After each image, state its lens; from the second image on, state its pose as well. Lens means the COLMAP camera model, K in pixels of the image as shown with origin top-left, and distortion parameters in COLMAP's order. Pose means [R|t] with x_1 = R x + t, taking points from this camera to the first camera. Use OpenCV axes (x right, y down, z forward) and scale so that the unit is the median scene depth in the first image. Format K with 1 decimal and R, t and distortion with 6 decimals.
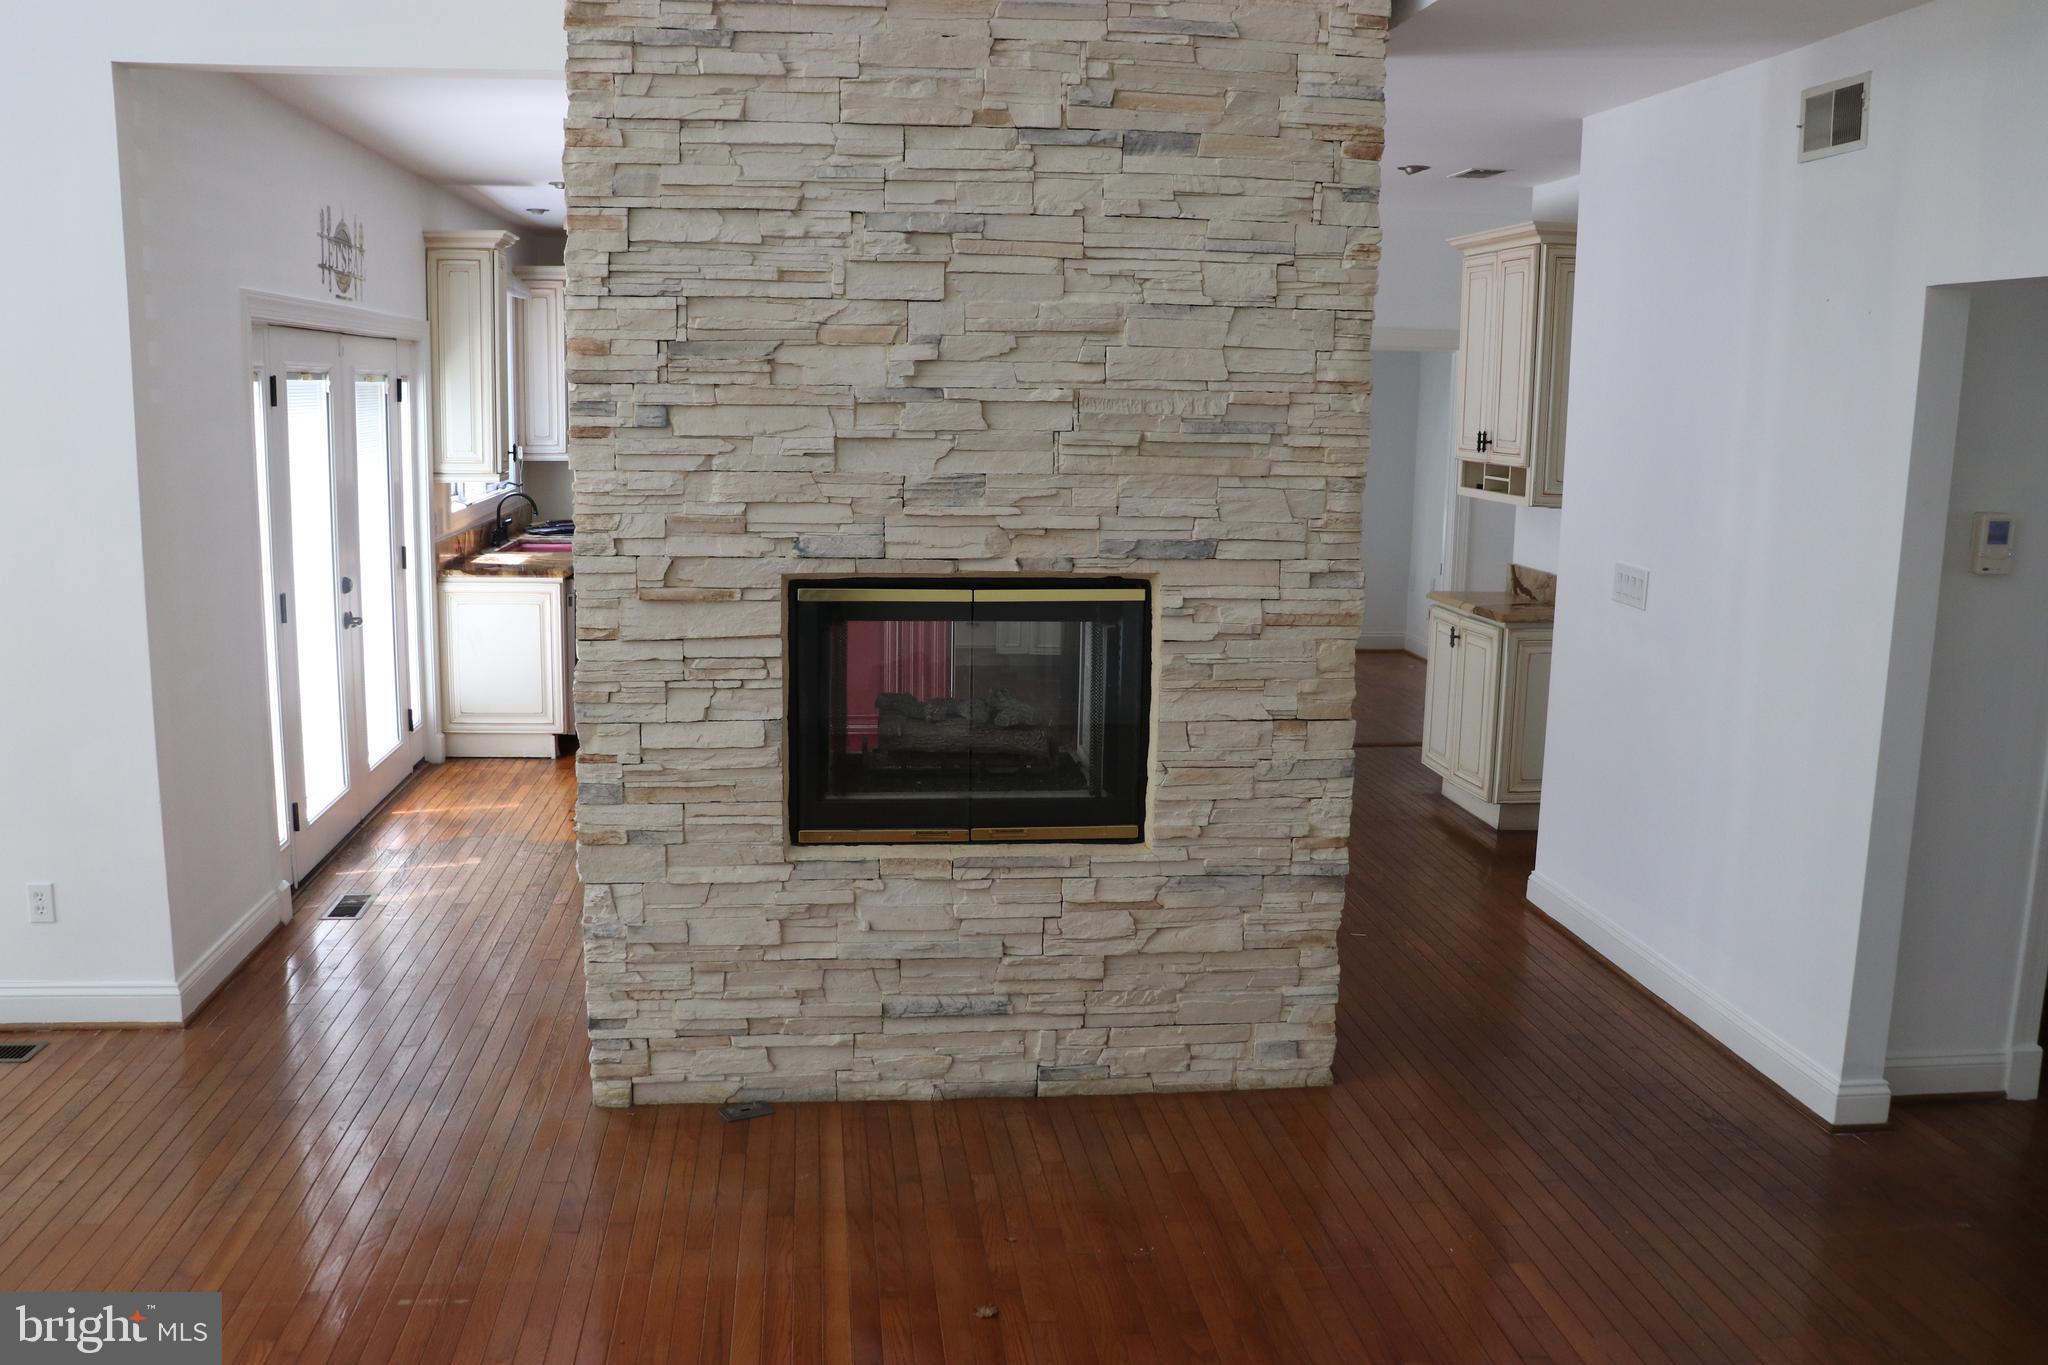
lens RADIAL K [[1691.0, 0, 1026.7], [0, 1691.0, 694.2], [0, 0, 1]] dist [-0.156276, 0.122992]
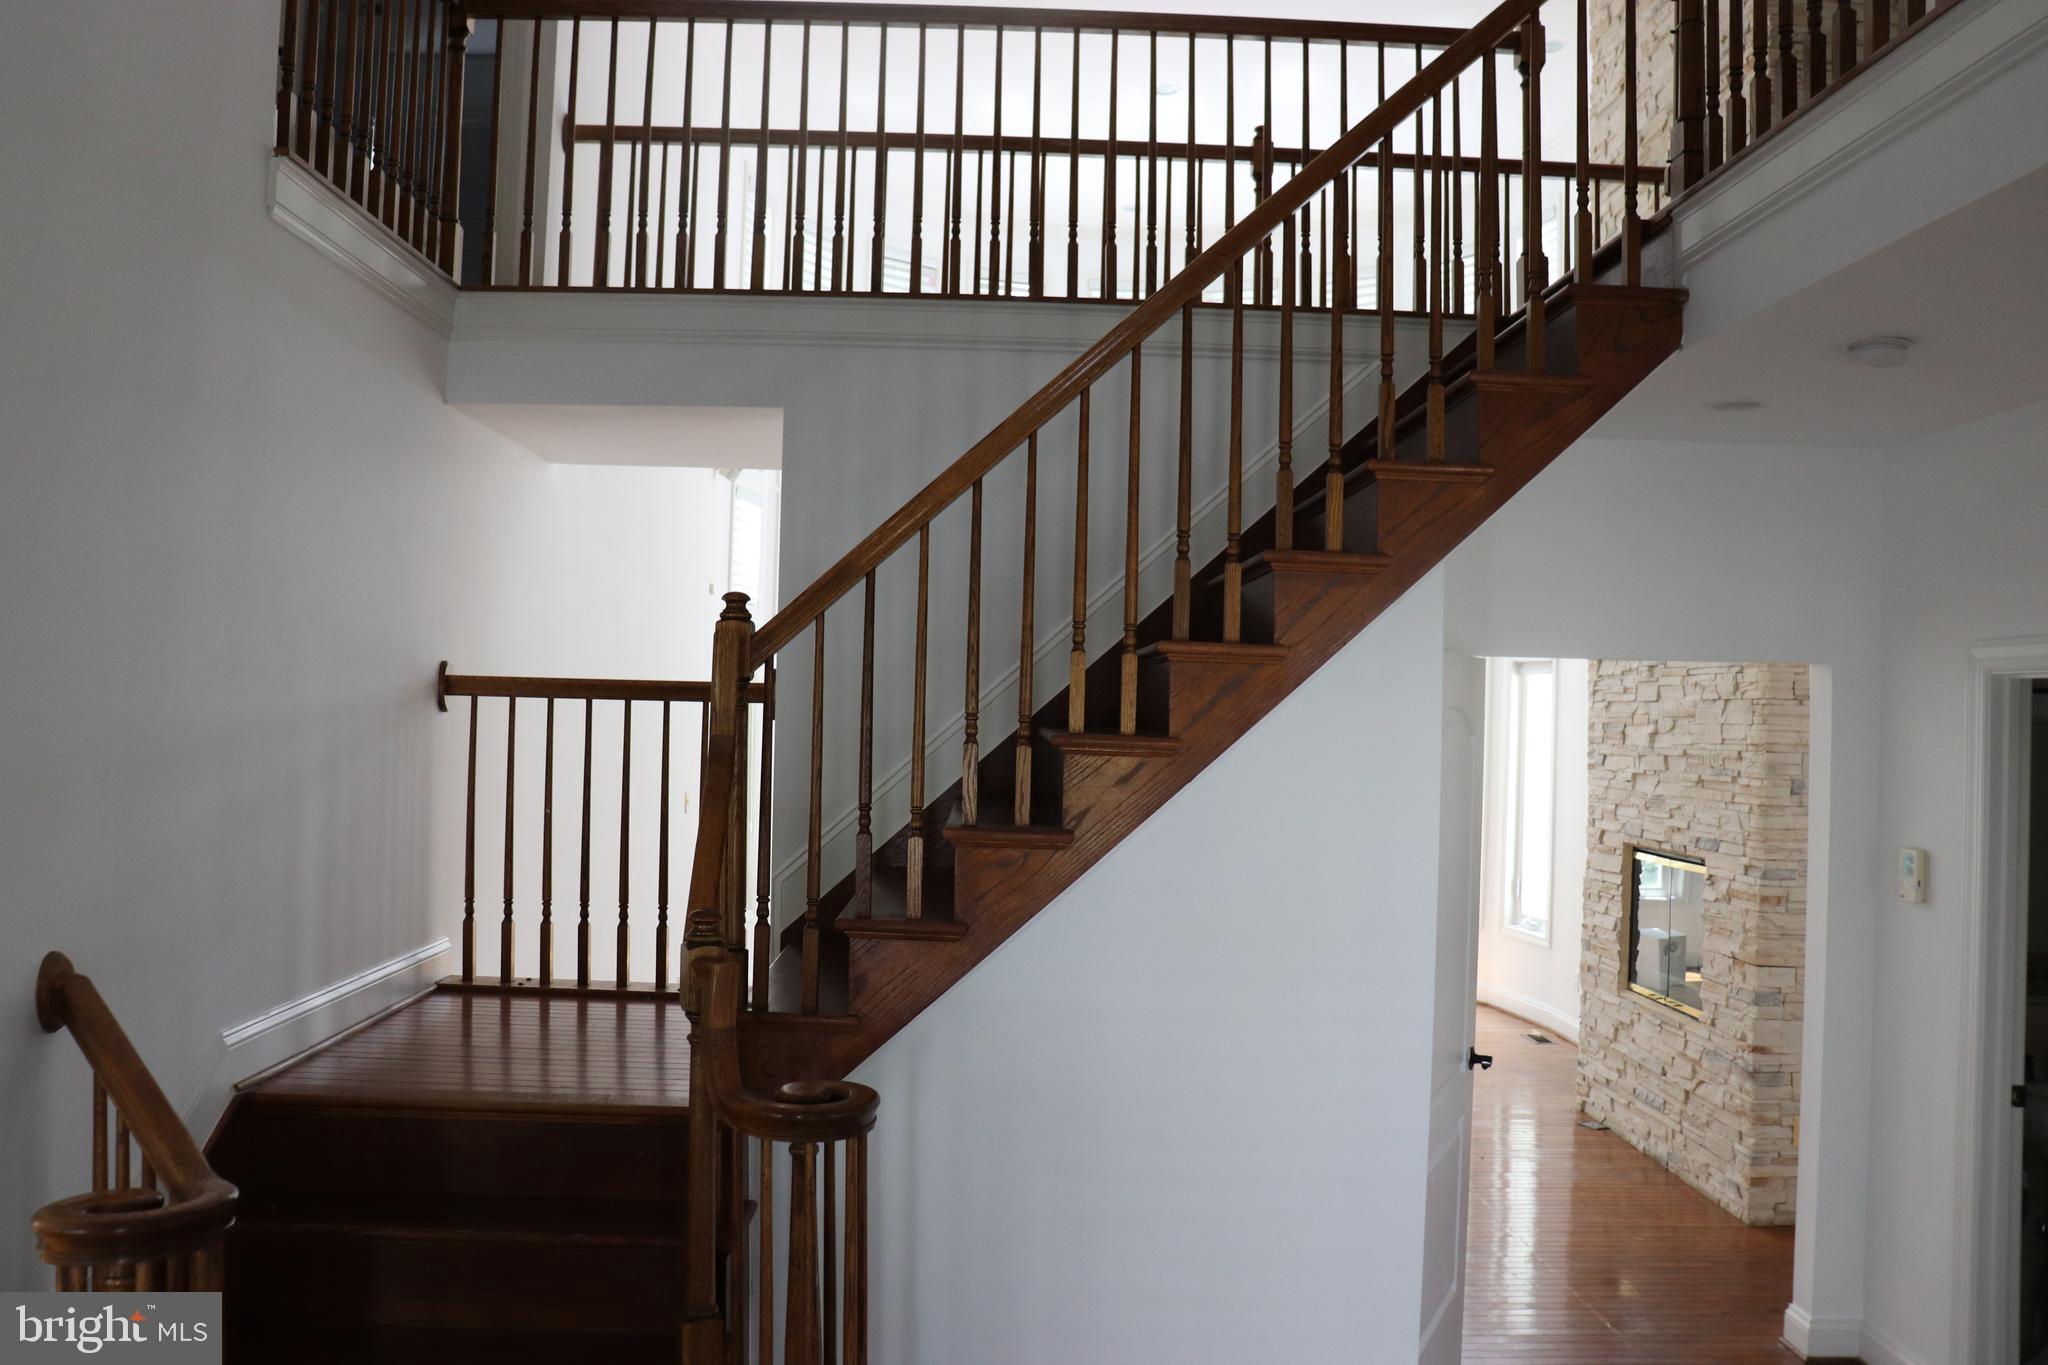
lens RADIAL K [[1691.0, 0, 1019.0], [0, 1691.0, 683.9], [0, 0, 1]] dist [-0.156276, 0.122992]
pose [[-0.101521, -0.033685, -0.994263, 1.856704], [-0.192887, 0.981127, -0.013545, -0.091485], [0.975955, 0.190405, -0.106102, 0.499283]]
